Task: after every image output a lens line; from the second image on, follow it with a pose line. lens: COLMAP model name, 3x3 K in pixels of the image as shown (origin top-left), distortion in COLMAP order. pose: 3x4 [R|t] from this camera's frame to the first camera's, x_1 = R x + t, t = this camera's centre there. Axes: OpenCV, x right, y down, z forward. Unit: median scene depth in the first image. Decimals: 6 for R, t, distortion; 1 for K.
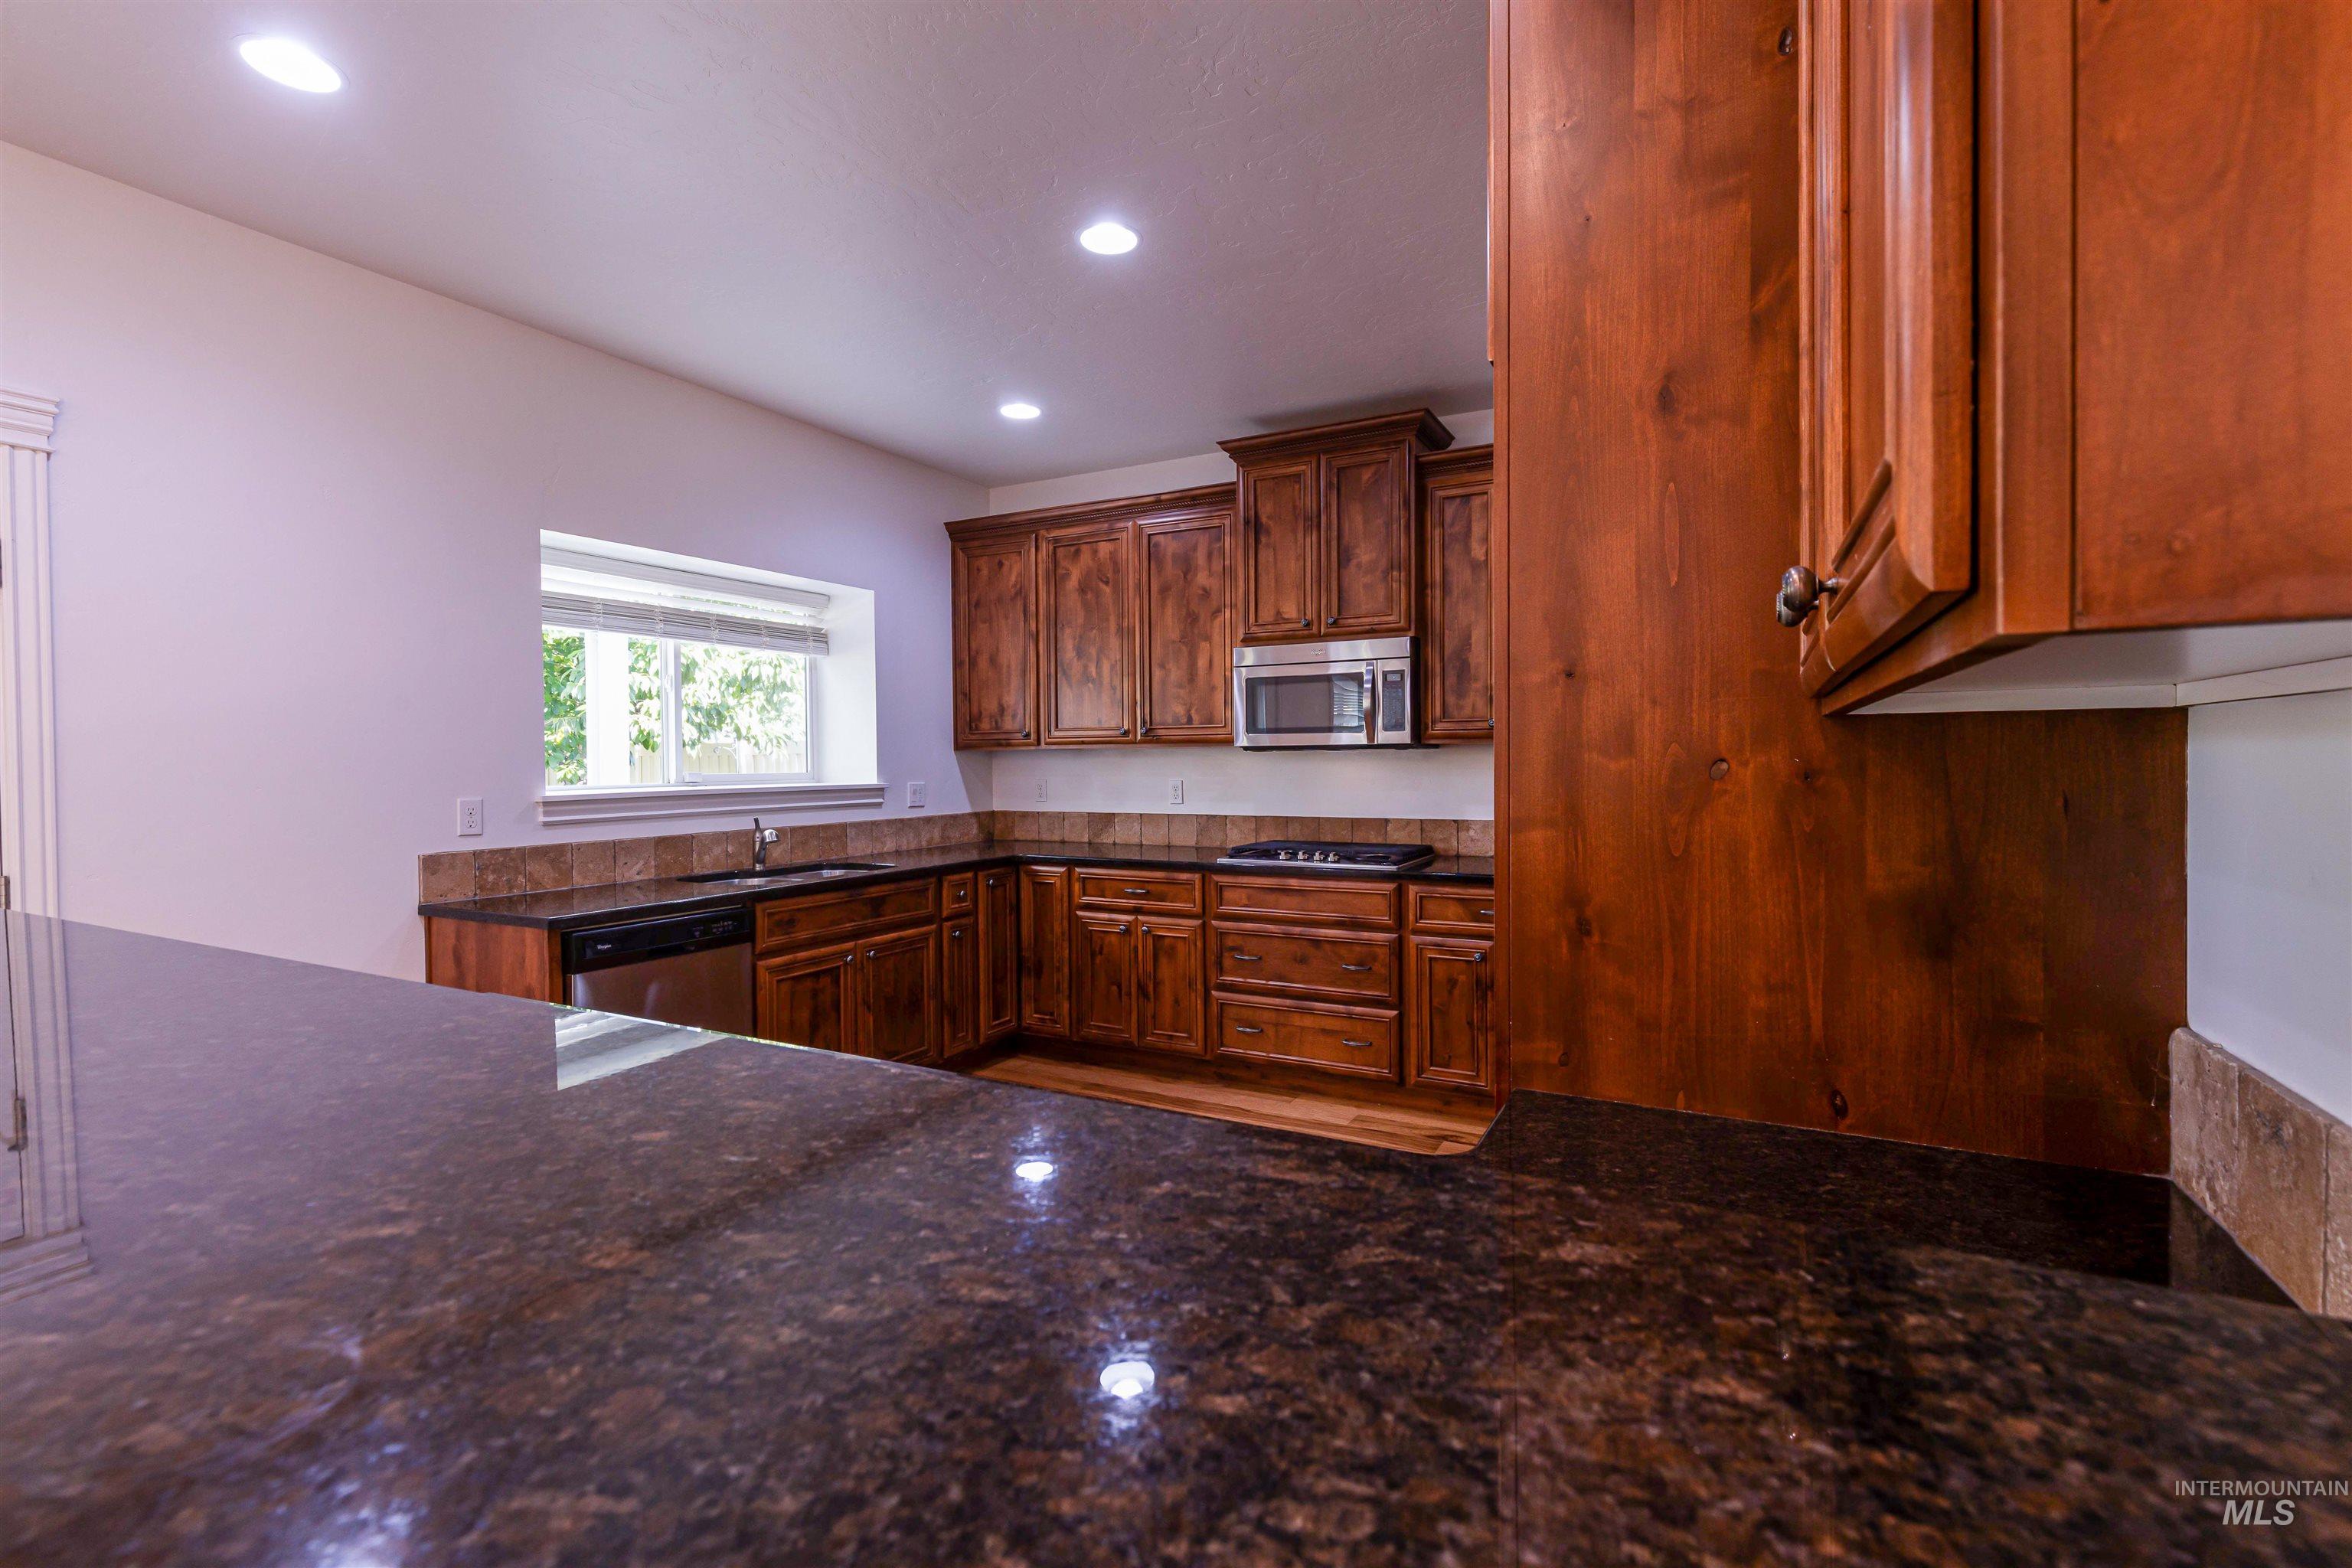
lens RADIAL K [[1049.7, 0, 1182.8], [0, 1049.7, 773.9], [0, 0, 1]] dist [0.002464, 0.000485]
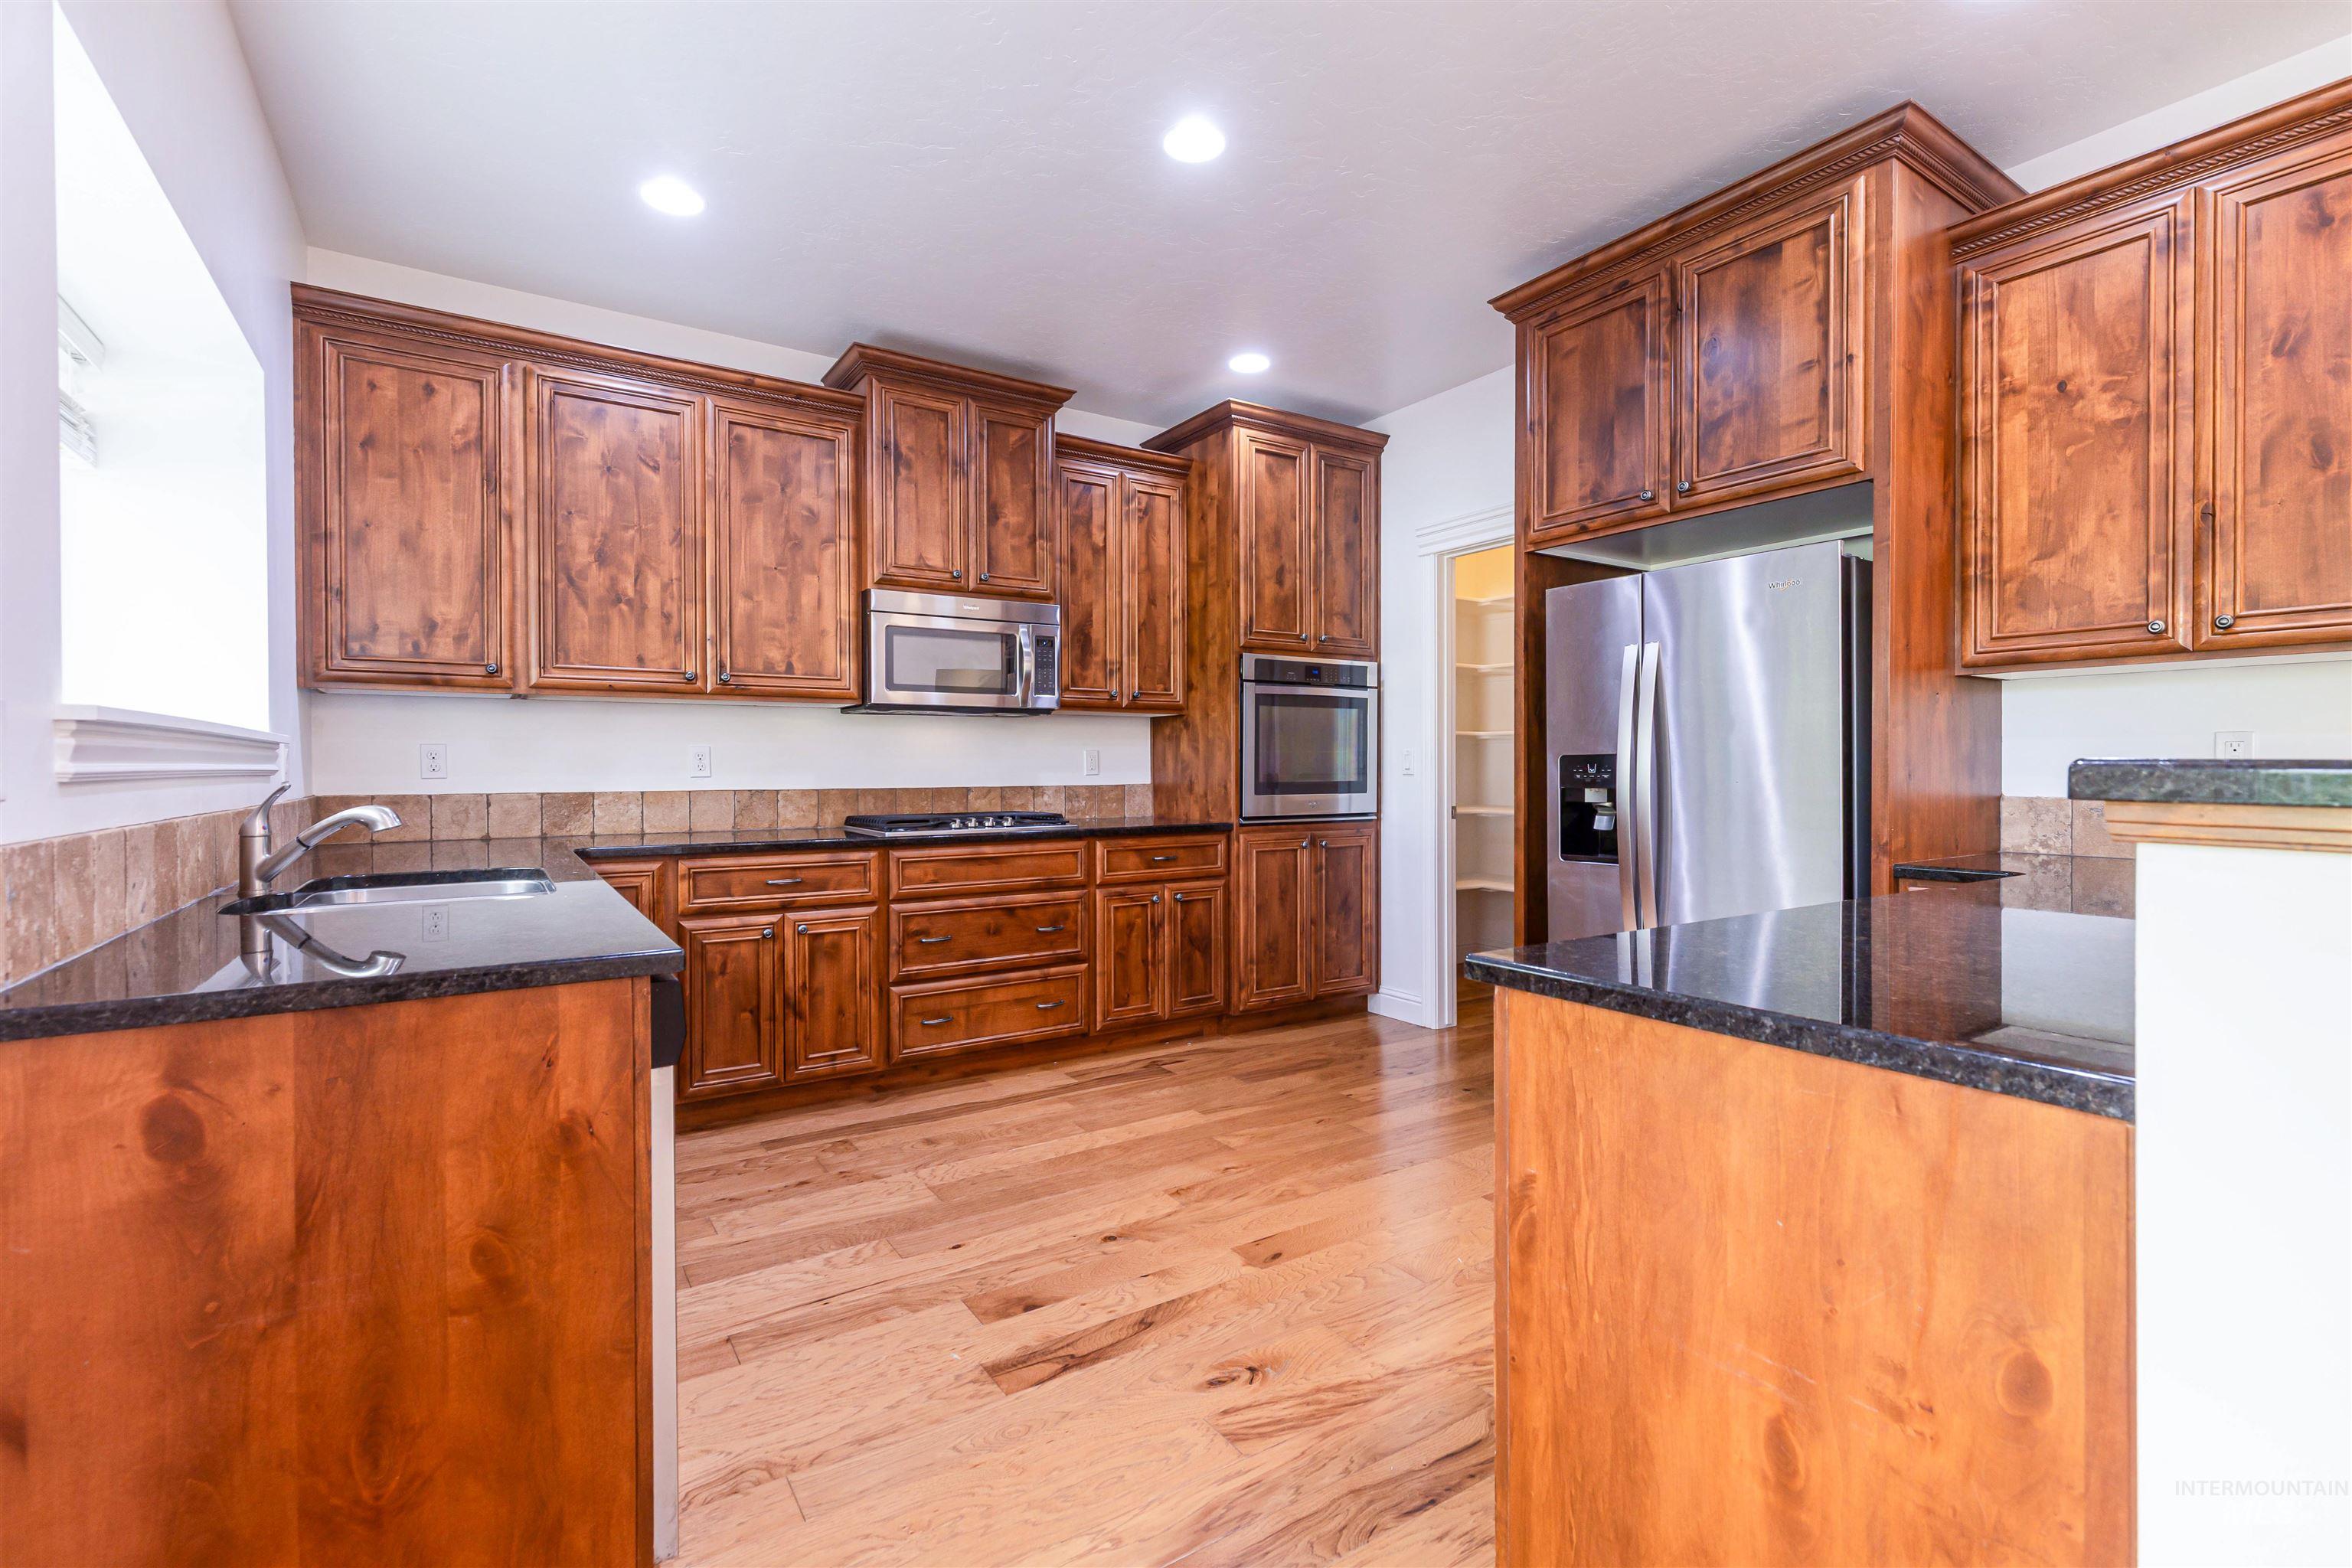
lens RADIAL K [[1049.7, 0, 1182.8], [0, 1049.7, 773.9], [0, 0, 1]] dist [0.002464, 0.000485]
pose [[0.469749, 0.001138, 0.882799, -0.596659], [0.012400, 0.999892, -0.007887, 0.042110], [-0.882713, 0.014652, 0.469684, 0.378228]]
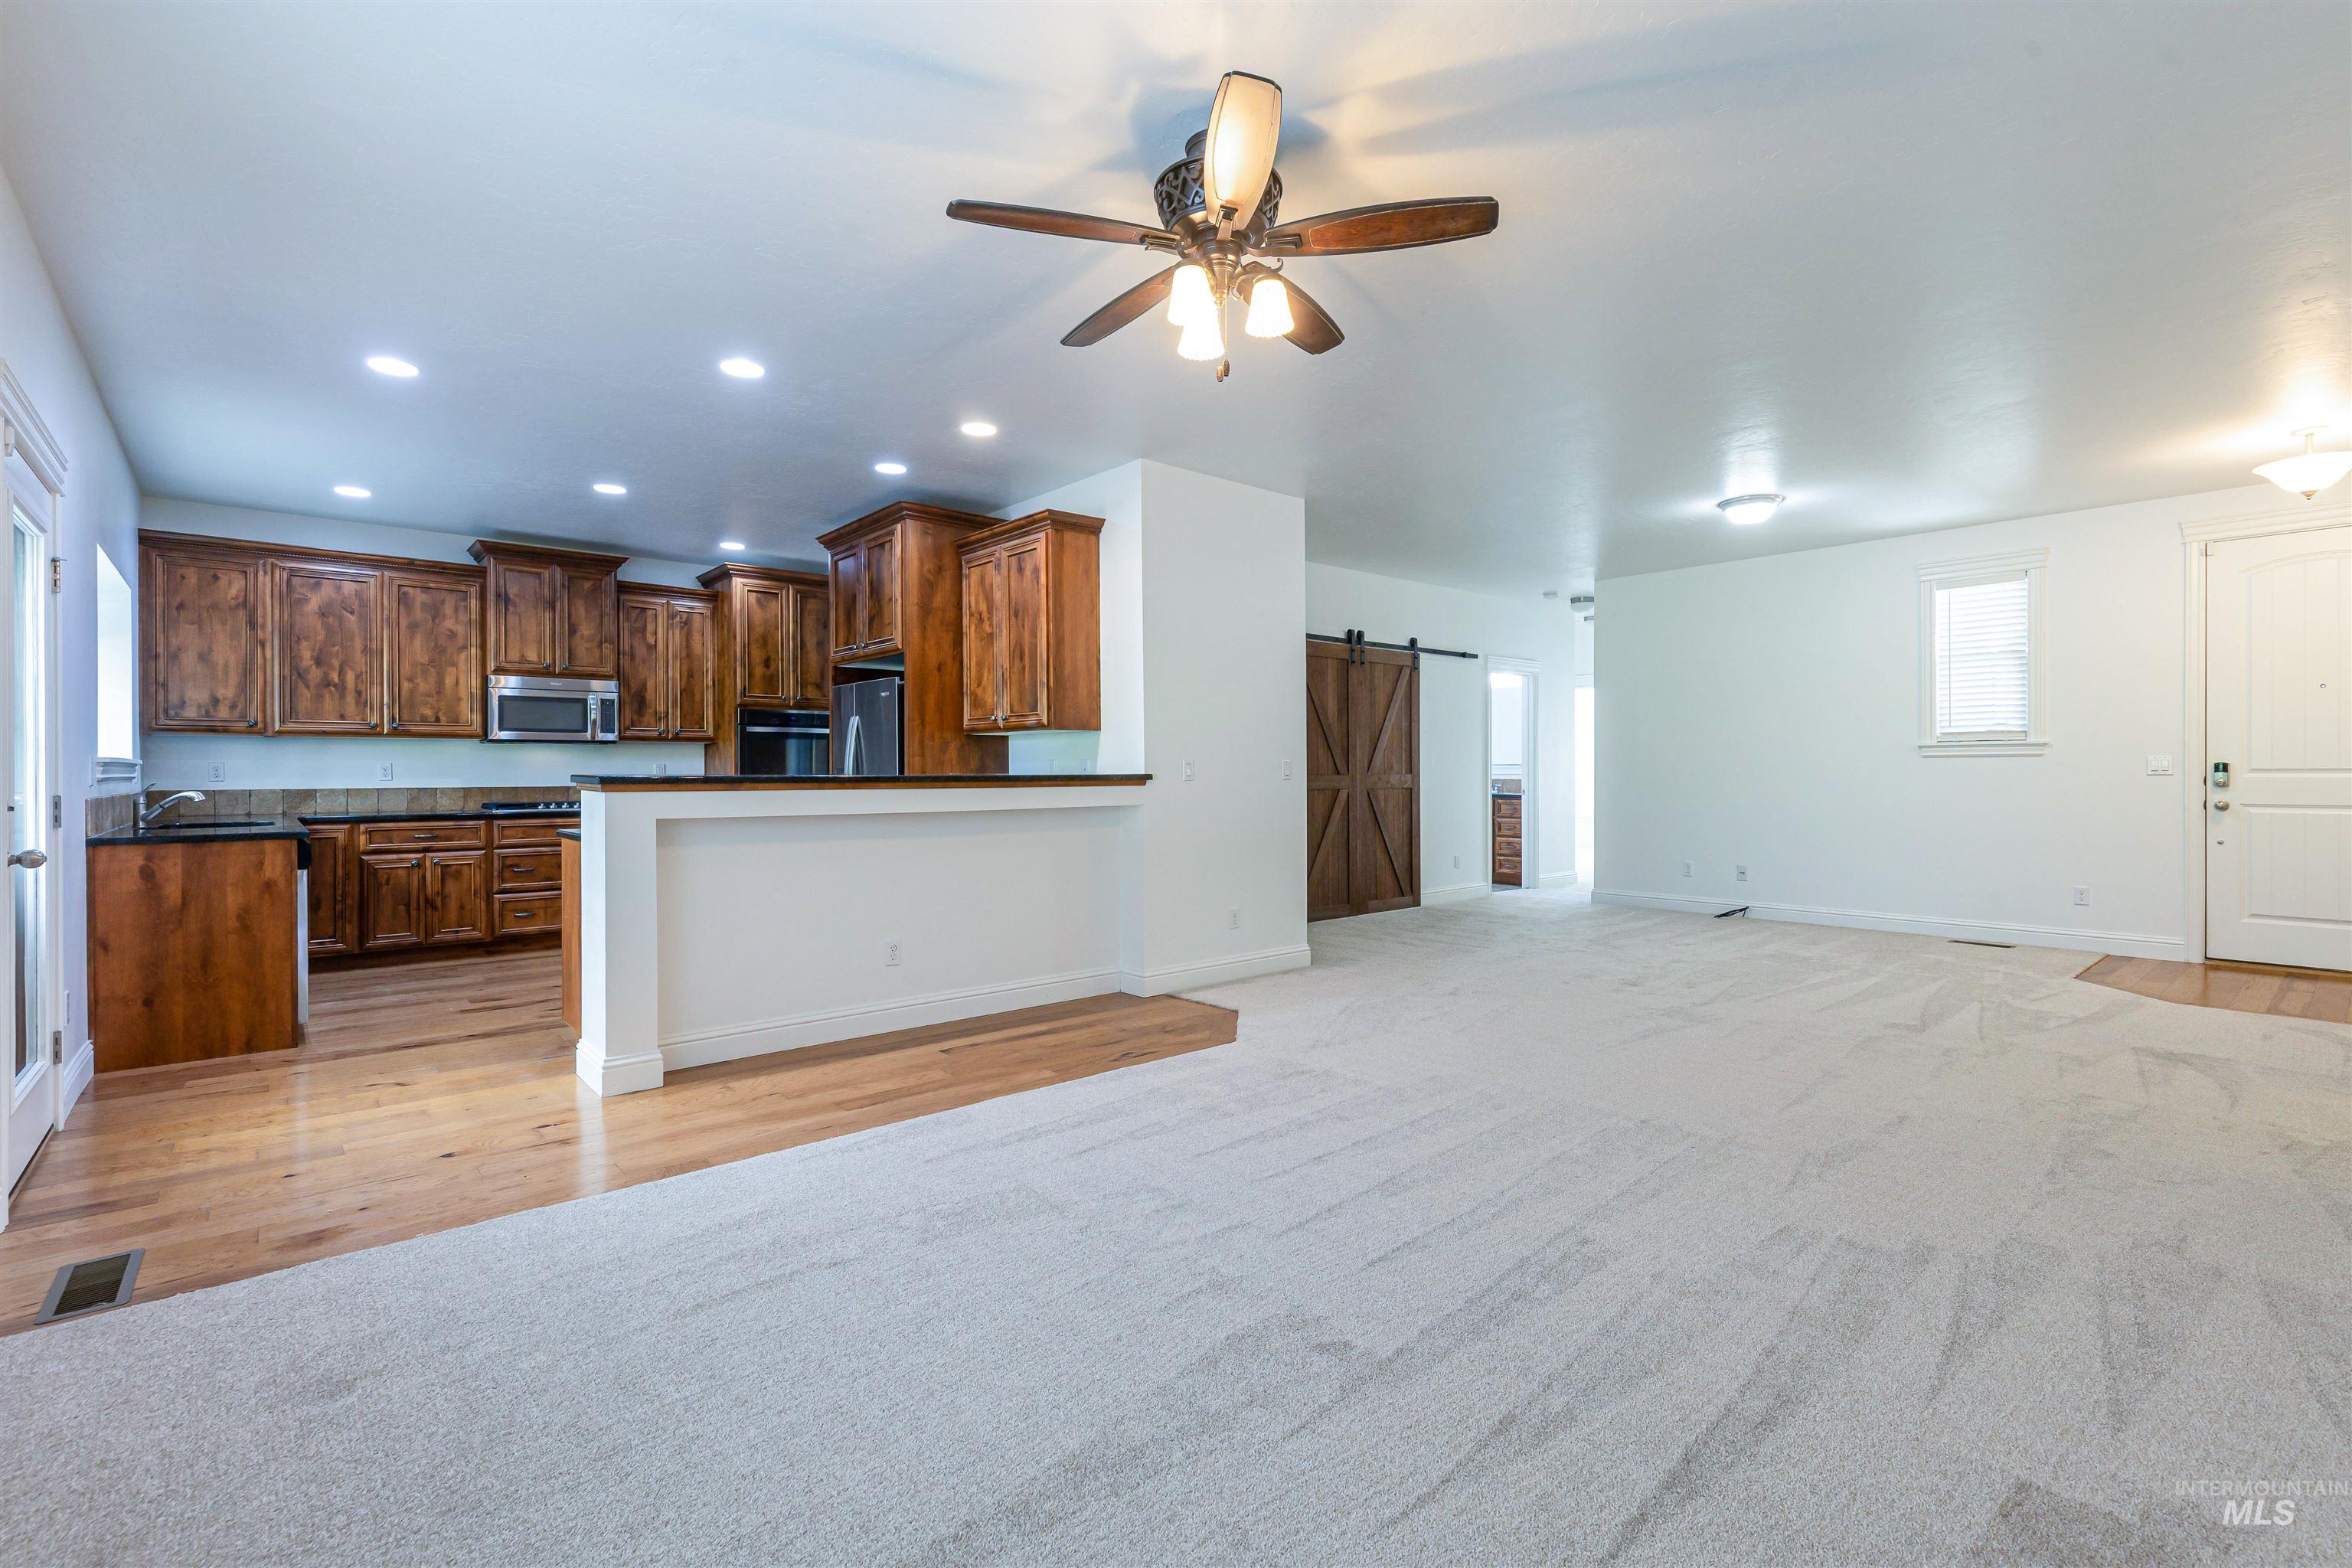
lens RADIAL K [[1049.7, 0, 1182.8], [0, 1049.7, 773.9], [0, 0, 1]] dist [0.002464, 0.000485]
pose [[0.349430, 0.005771, 0.936945, -1.049708], [0.014291, 0.999832, -0.011489, 0.057644], [-0.936854, 0.017404, 0.349288, -0.493206]]
